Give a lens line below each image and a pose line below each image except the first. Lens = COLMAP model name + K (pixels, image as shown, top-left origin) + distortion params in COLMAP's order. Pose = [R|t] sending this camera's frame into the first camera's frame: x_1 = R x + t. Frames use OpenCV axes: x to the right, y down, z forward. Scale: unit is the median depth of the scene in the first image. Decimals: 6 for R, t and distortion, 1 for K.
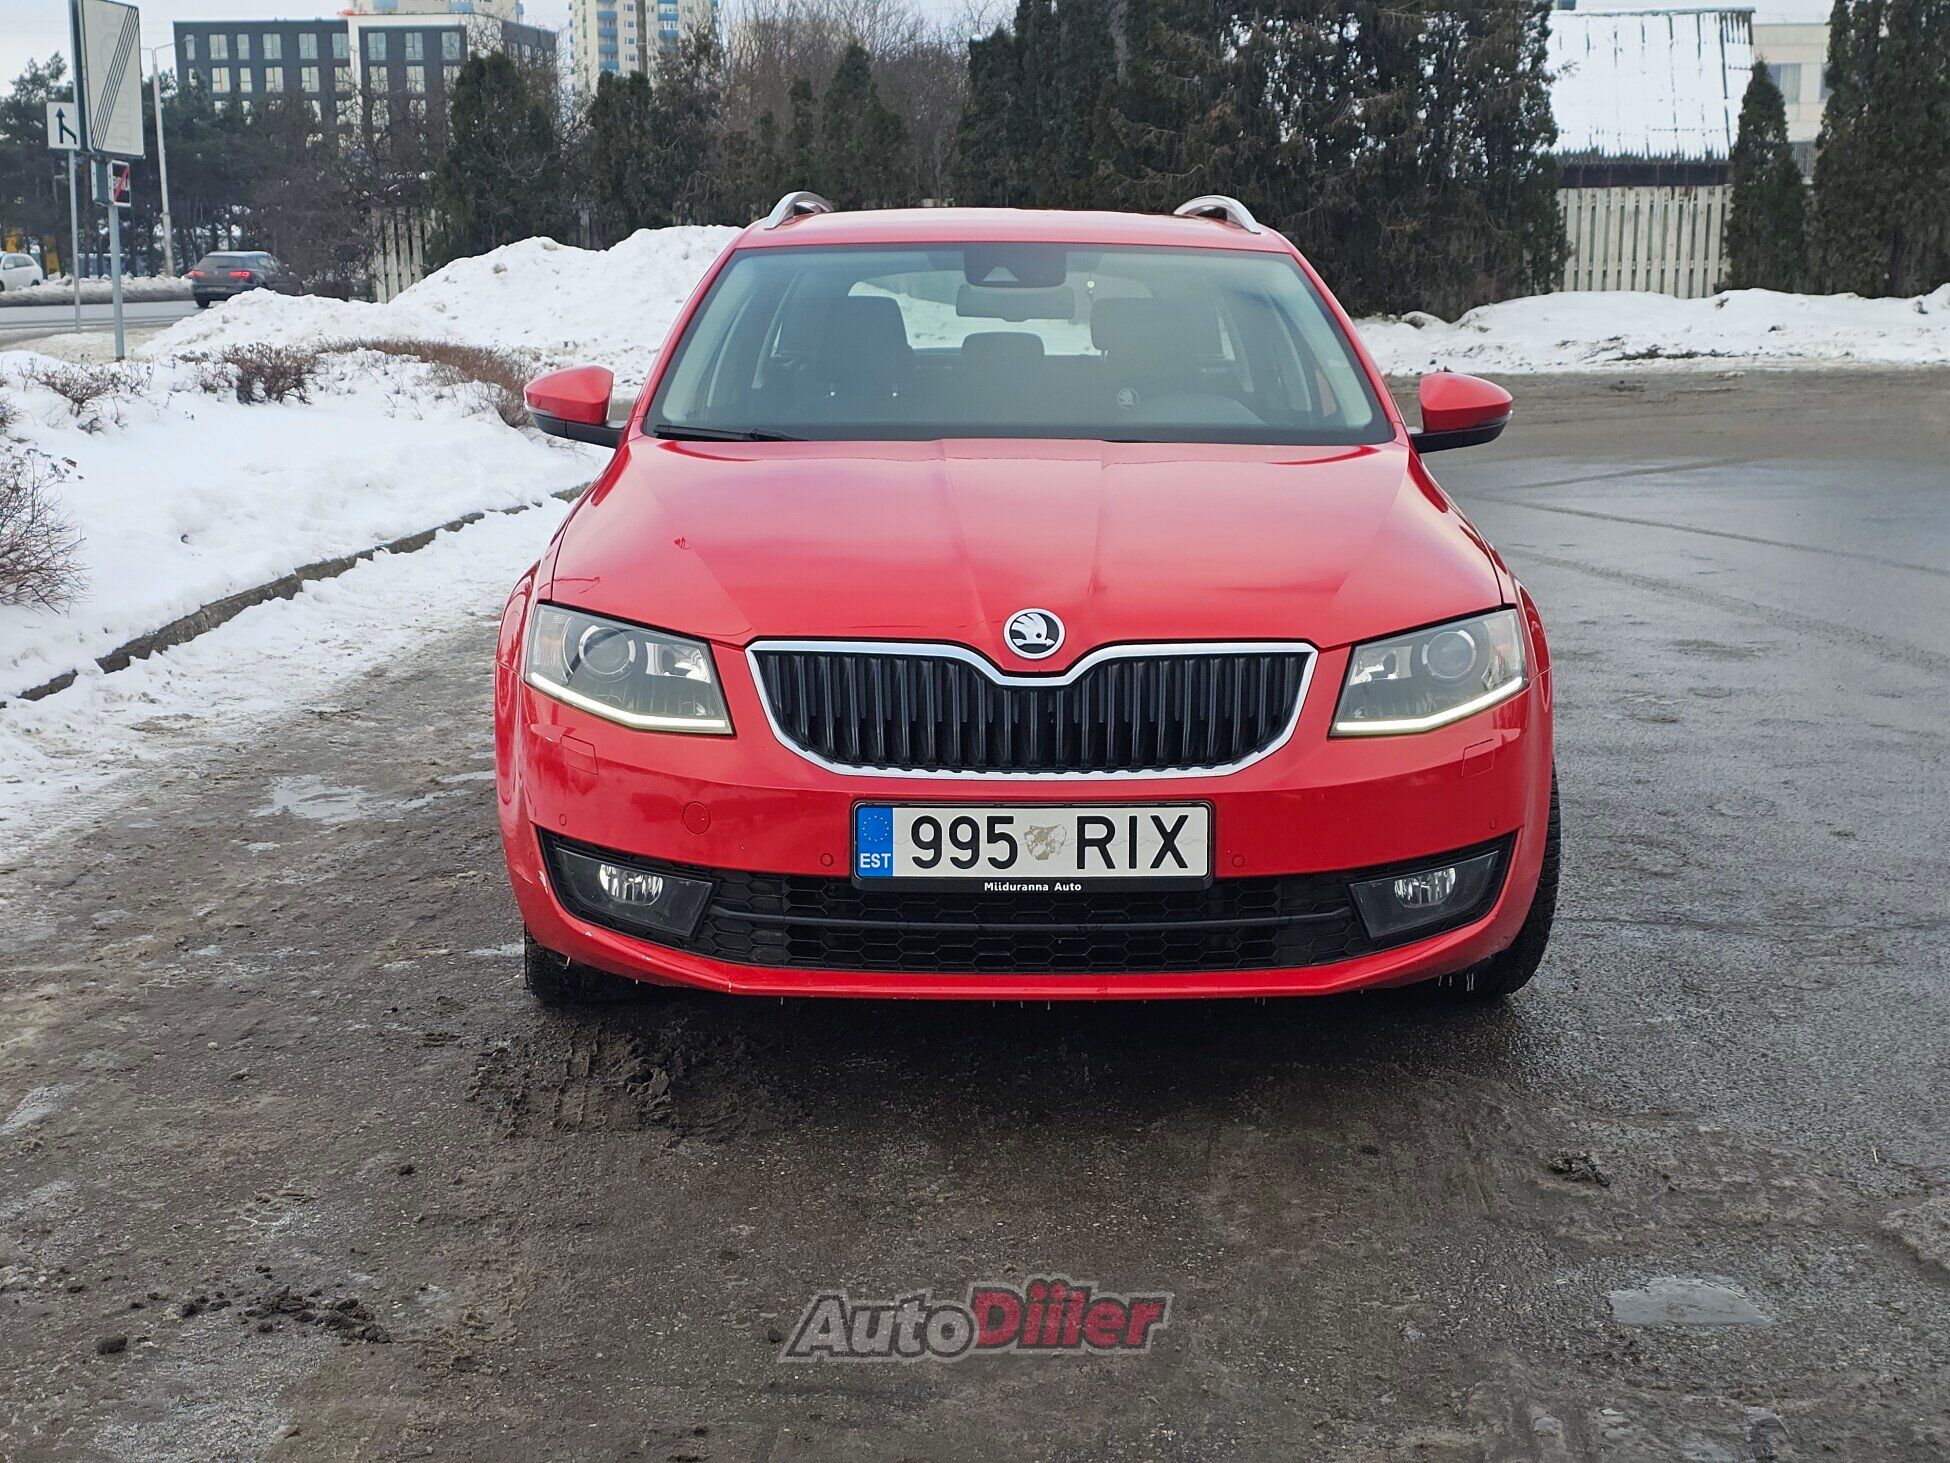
lens RADIAL K [[2756.1, 0, 980.0], [0, 2756.1, 721.4], [0, 0, 1]] dist [0.087998, 0.000000]
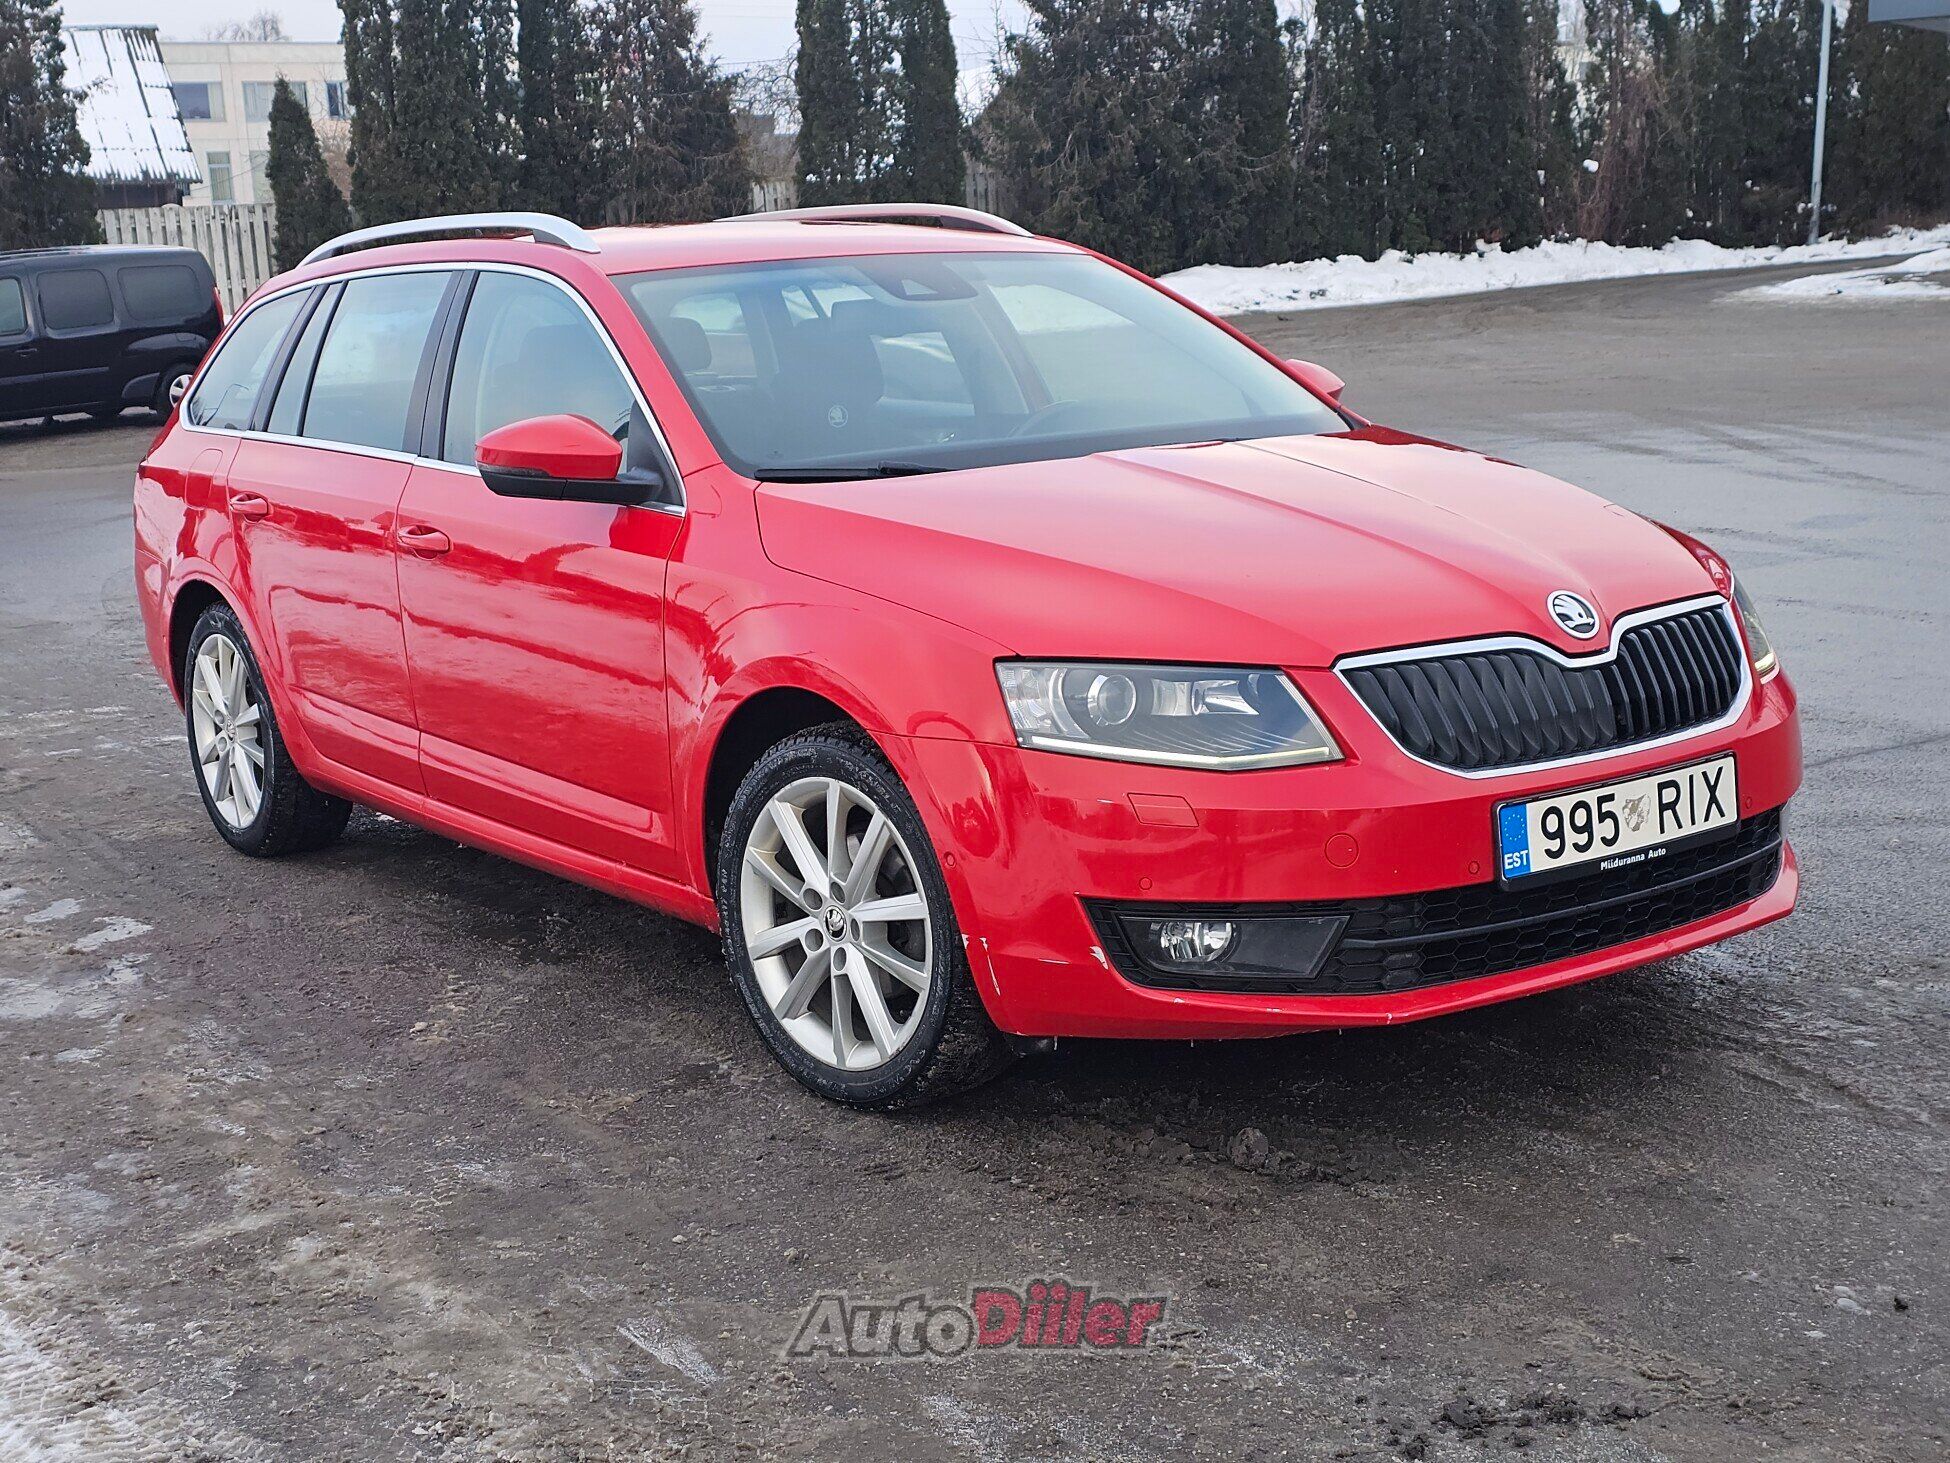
lens RADIAL K [[2756.1, 0, 973.2], [0, 2756.1, 742.3], [0, 0, 1]] dist [0.087998, 0.000000]
pose [[0.812063, -0.146131, 0.564977, -0.750188], [0.146208, 0.988209, 0.045450, -0.064626], [-0.564957, 0.045695, 0.823854, 0.290994]]
